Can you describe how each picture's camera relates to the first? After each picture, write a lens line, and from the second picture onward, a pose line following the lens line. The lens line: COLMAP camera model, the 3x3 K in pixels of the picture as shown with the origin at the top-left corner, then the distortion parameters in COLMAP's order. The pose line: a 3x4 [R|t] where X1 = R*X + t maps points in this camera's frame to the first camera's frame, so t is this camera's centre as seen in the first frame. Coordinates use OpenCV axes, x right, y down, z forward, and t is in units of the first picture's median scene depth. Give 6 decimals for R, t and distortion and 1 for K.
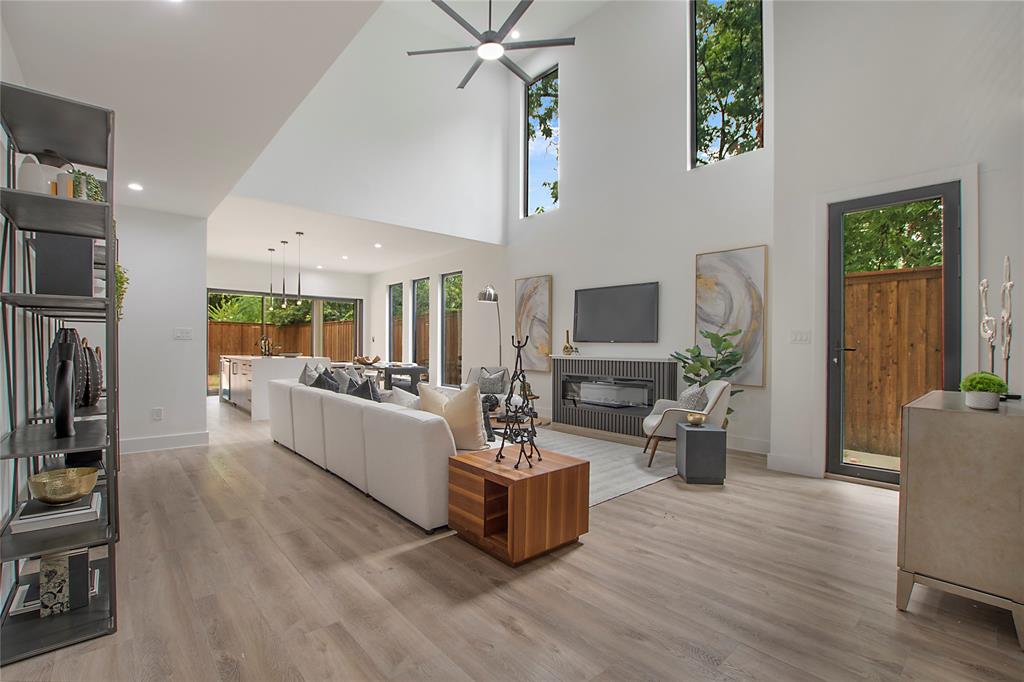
lens RADIAL K [[453.4, 0, 508.0], [0, 453.4, 345.4], [0, 0, 1]] dist [-0.024123, 0.000113]
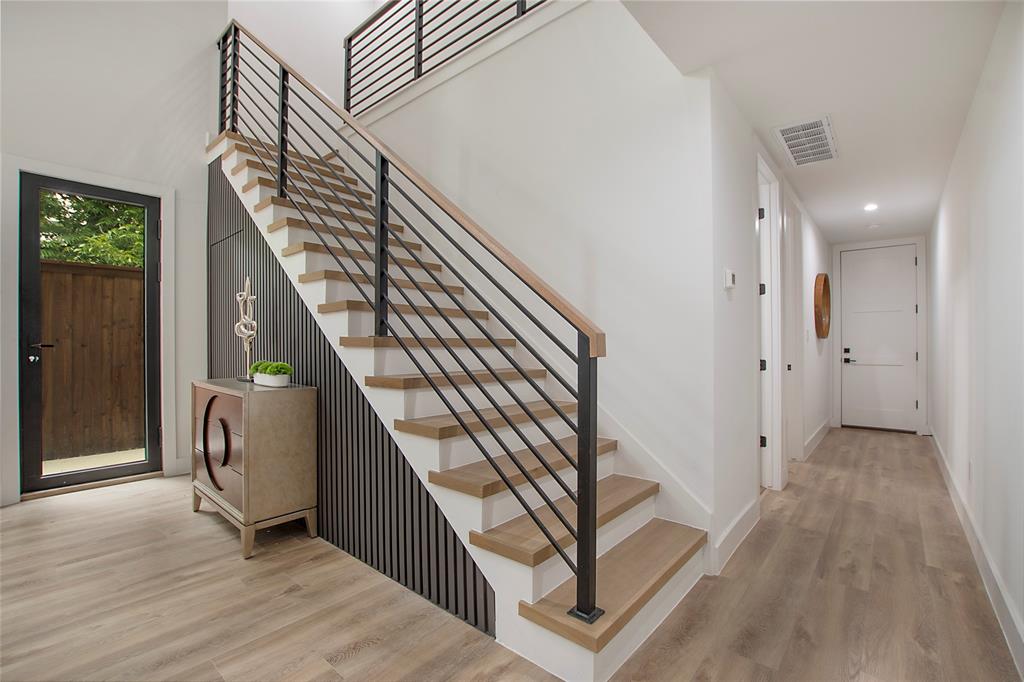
lens RADIAL K [[453.4, 0, 508.0], [0, 453.4, 345.4], [0, 0, 1]] dist [-0.024123, 0.000113]
pose [[-0.127554, -0.008421, 0.991796, -0.291230], [-0.002491, 0.999964, 0.008170, -0.002710], [-0.991828, -0.001428, -0.127570, 0.297658]]
